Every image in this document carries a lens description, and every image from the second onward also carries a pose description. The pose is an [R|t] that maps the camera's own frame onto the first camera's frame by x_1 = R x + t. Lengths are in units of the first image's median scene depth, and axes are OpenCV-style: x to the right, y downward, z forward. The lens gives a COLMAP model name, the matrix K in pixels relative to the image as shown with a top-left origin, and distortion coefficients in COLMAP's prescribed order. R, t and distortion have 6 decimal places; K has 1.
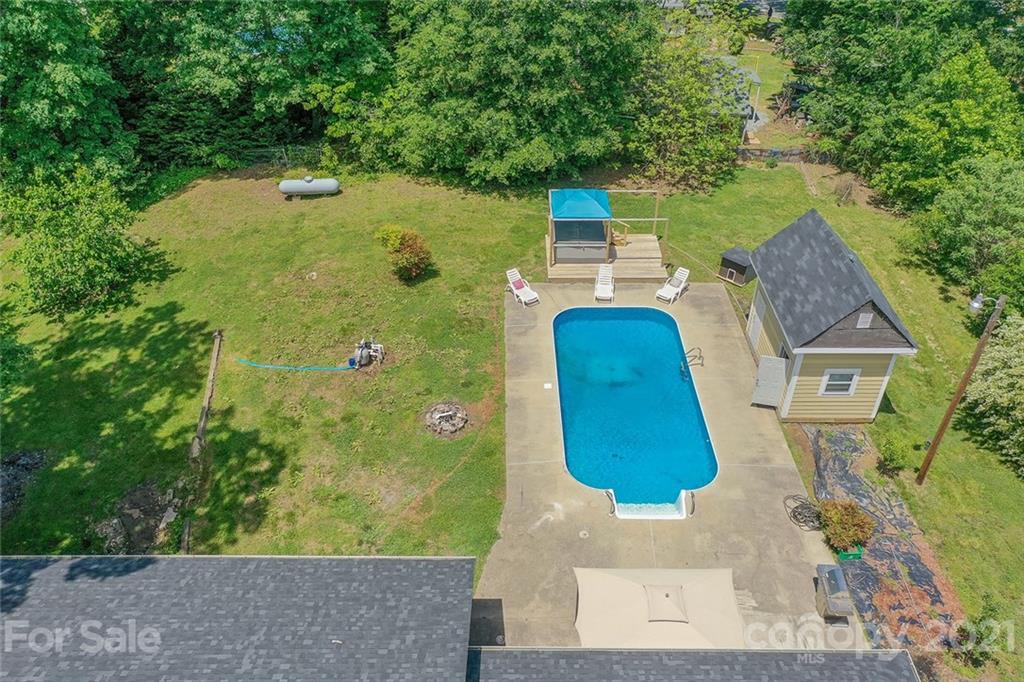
lens RADIAL K [[803.2, 0, 512.0], [0, 803.2, 341.0], [0, 0, 1]] dist [0.004752, -0.006245]
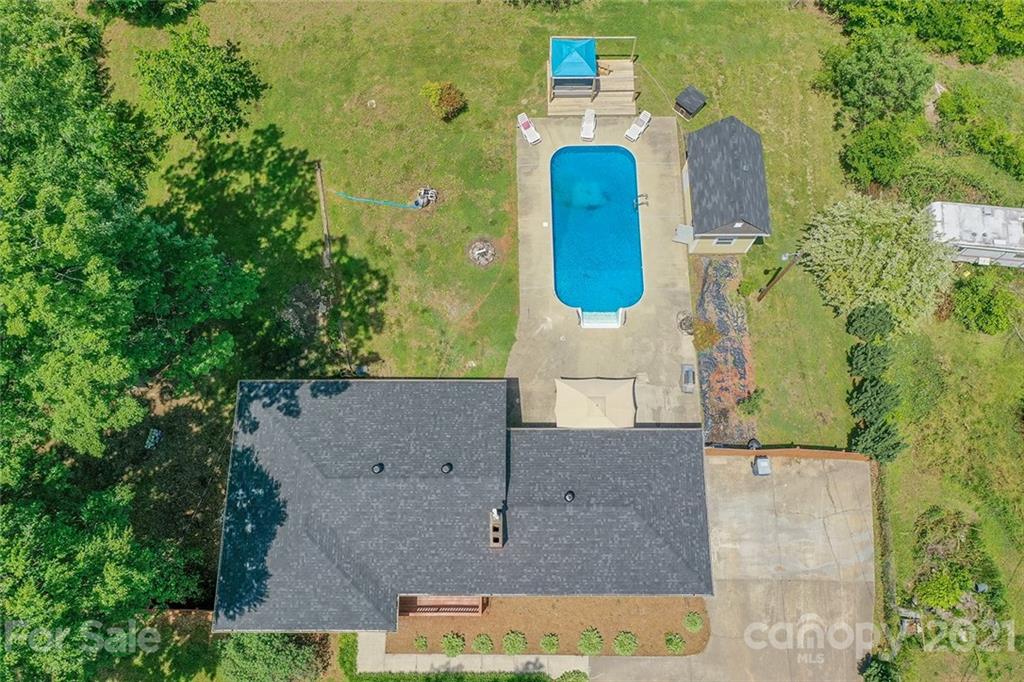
lens RADIAL K [[803.2, 0, 512.0], [0, 803.2, 341.0], [0, 0, 1]] dist [0.004752, -0.006245]
pose [[0.999971, -0.005619, -0.005149, -0.012015], [0.007573, 0.808656, 0.588233, -0.607831], [0.000859, -0.588255, 0.808675, -0.352402]]
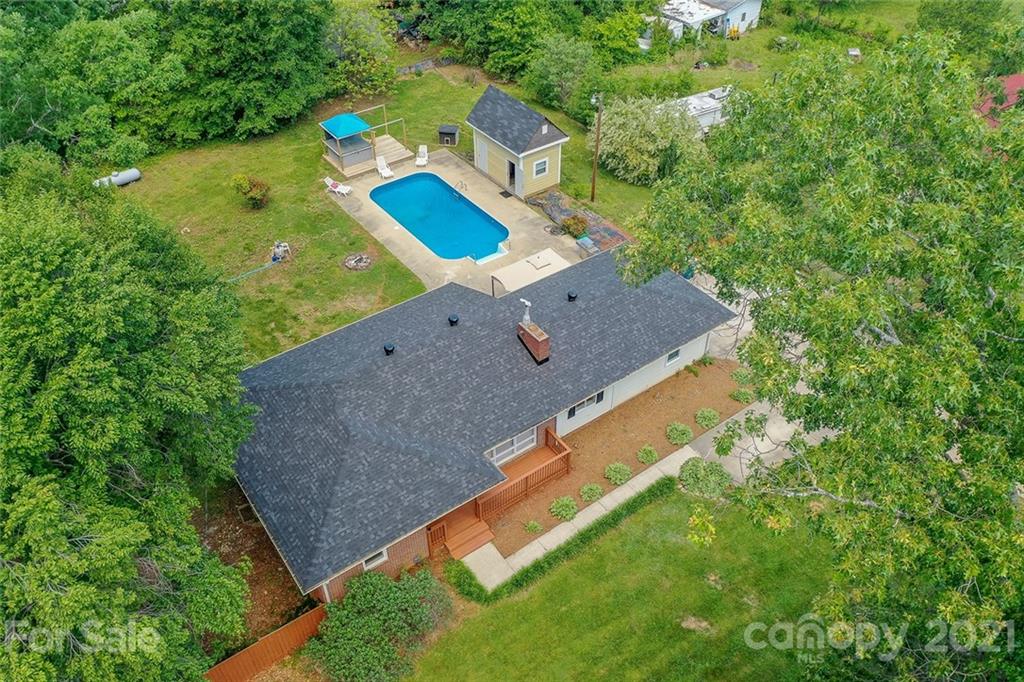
lens RADIAL K [[803.2, 0, 512.0], [0, 803.2, 341.0], [0, 0, 1]] dist [0.004752, -0.006245]
pose [[0.809342, -0.389487, 0.439619, -0.526713], [0.358102, 0.920512, 0.156272, 0.087567], [-0.465540, 0.030951, 0.884485, -0.521863]]
